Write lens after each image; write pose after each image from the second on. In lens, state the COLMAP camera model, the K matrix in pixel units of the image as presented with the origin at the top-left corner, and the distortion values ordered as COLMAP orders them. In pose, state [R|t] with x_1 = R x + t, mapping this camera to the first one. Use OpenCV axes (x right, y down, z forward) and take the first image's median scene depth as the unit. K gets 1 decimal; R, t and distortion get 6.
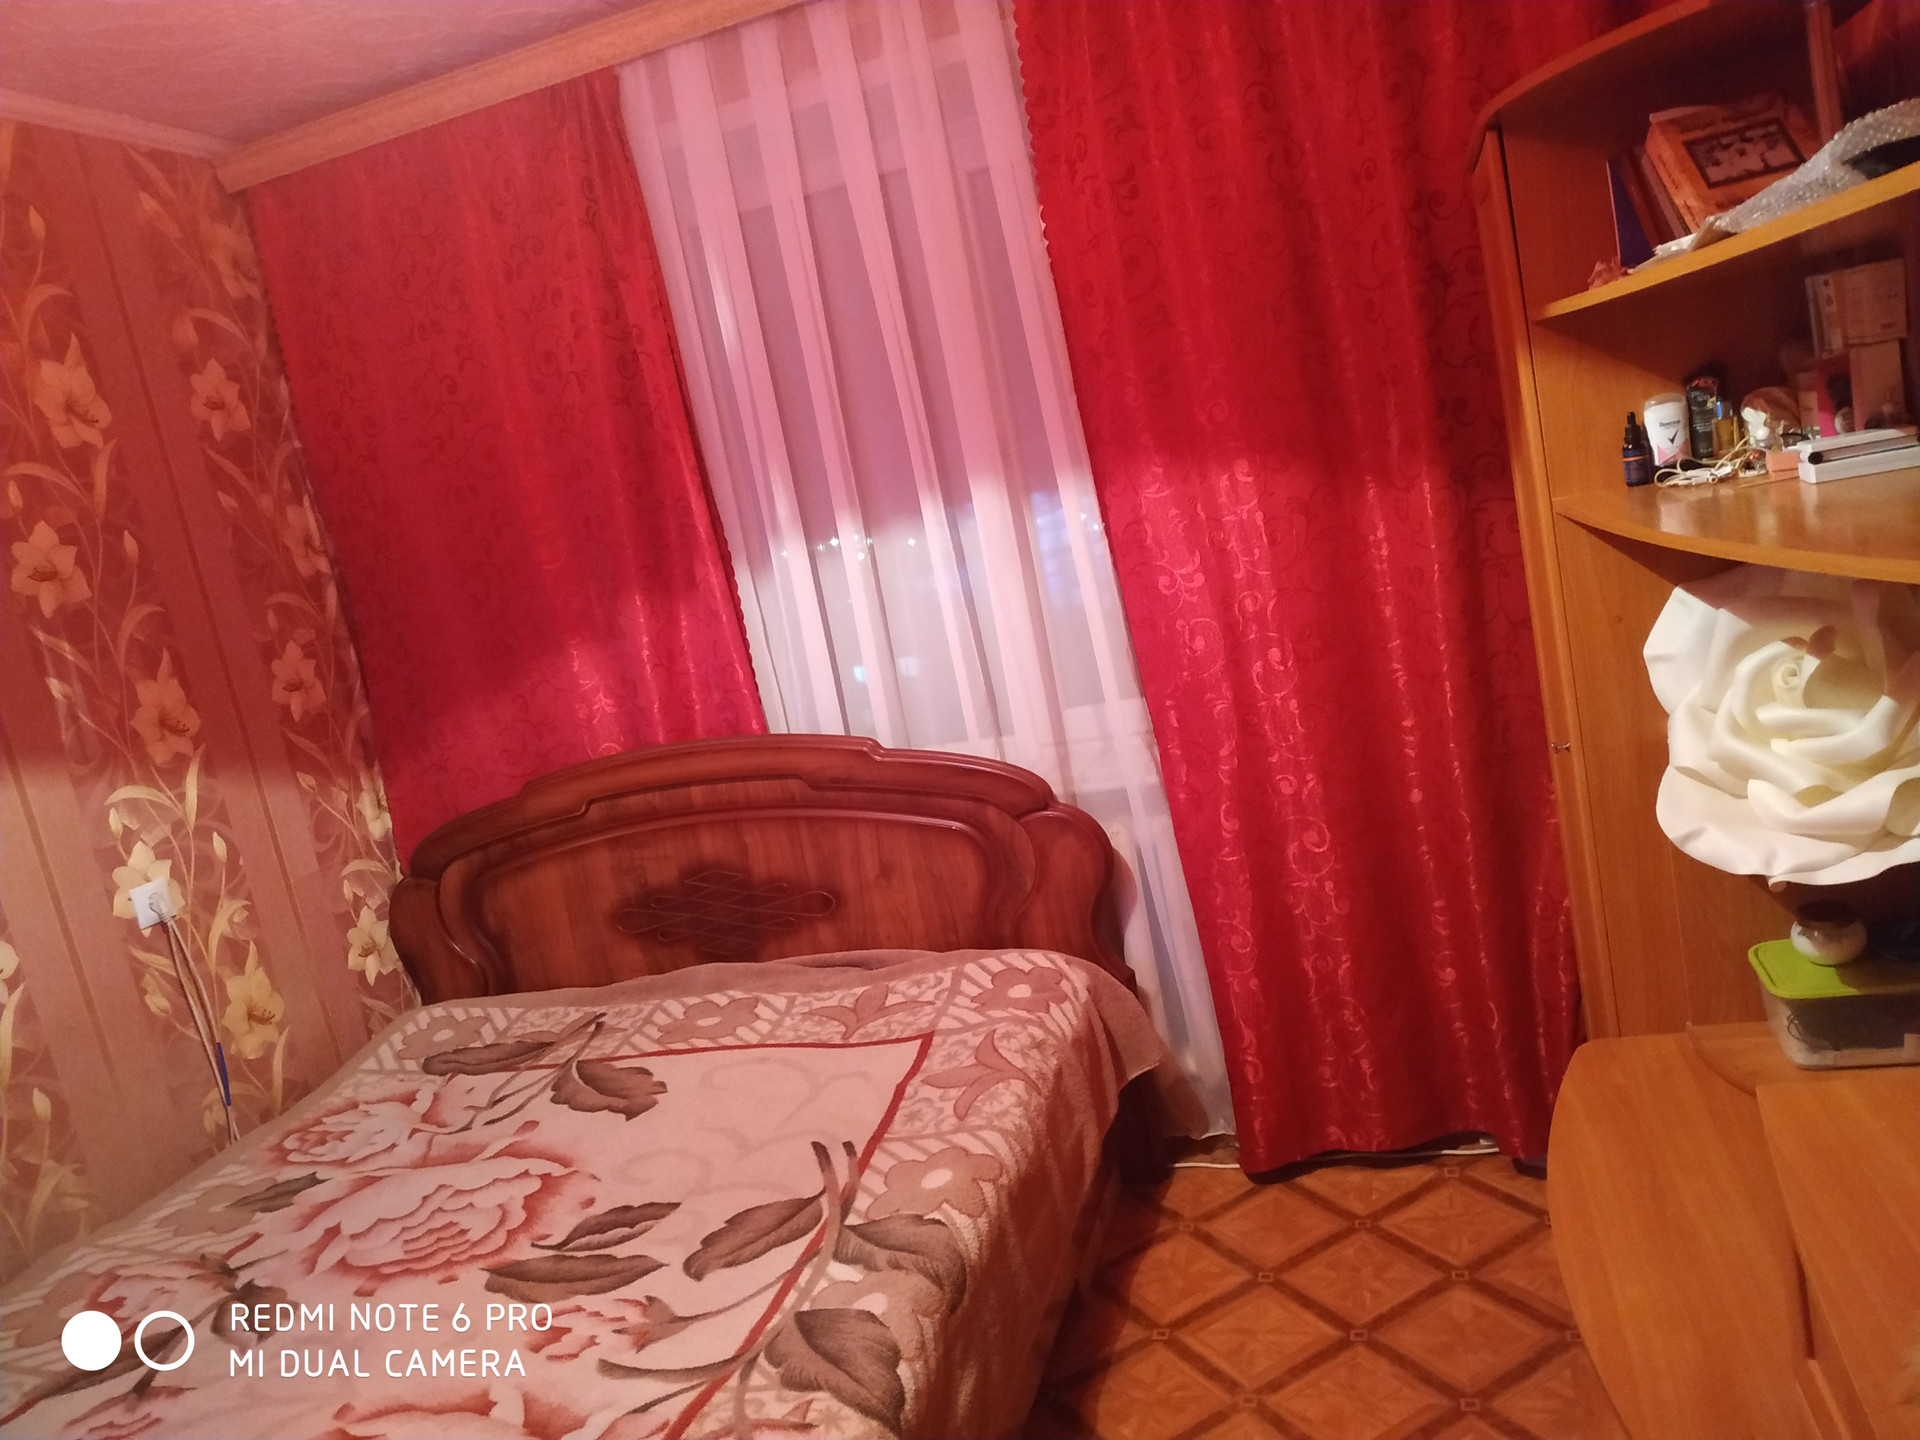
lens RADIAL K [[1396.5, 0, 960.0], [0, 1396.5, 720.0], [0, 0, 1]] dist [-0.011162, -0.009945]
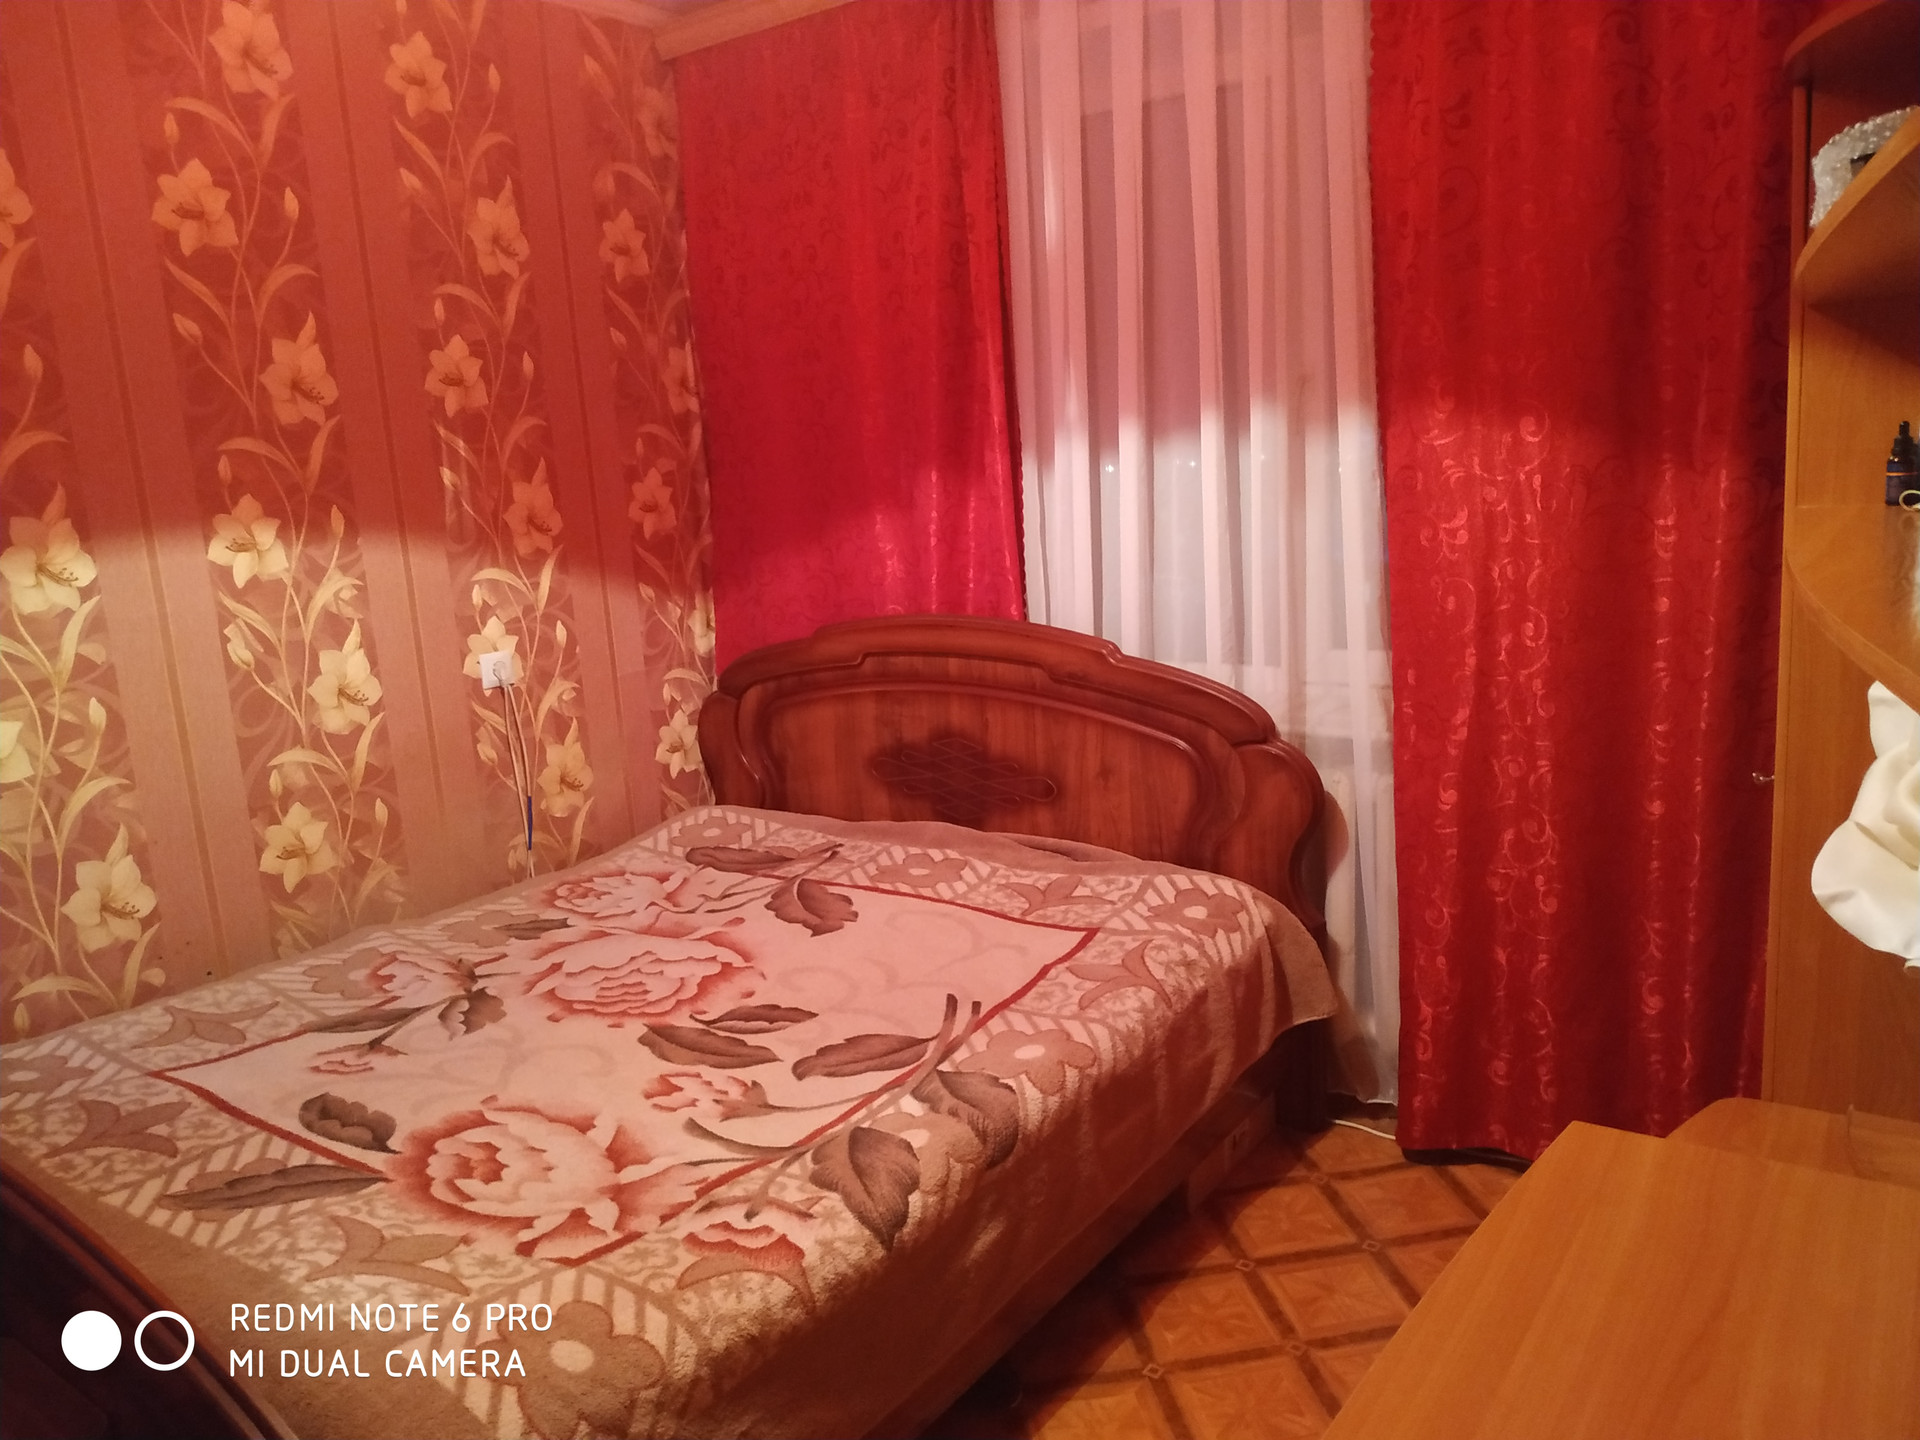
lens RADIAL K [[1406.7, 0, 1010.8], [0, 1406.7, 718.8], [0, 0, 1]] dist [0.059375, -0.161341]
pose [[0.937322, 0.194207, -0.289329, 0.185371], [-0.174429, 0.980277, 0.092906, -0.015573], [0.301666, -0.036616, 0.952710, -0.020618]]
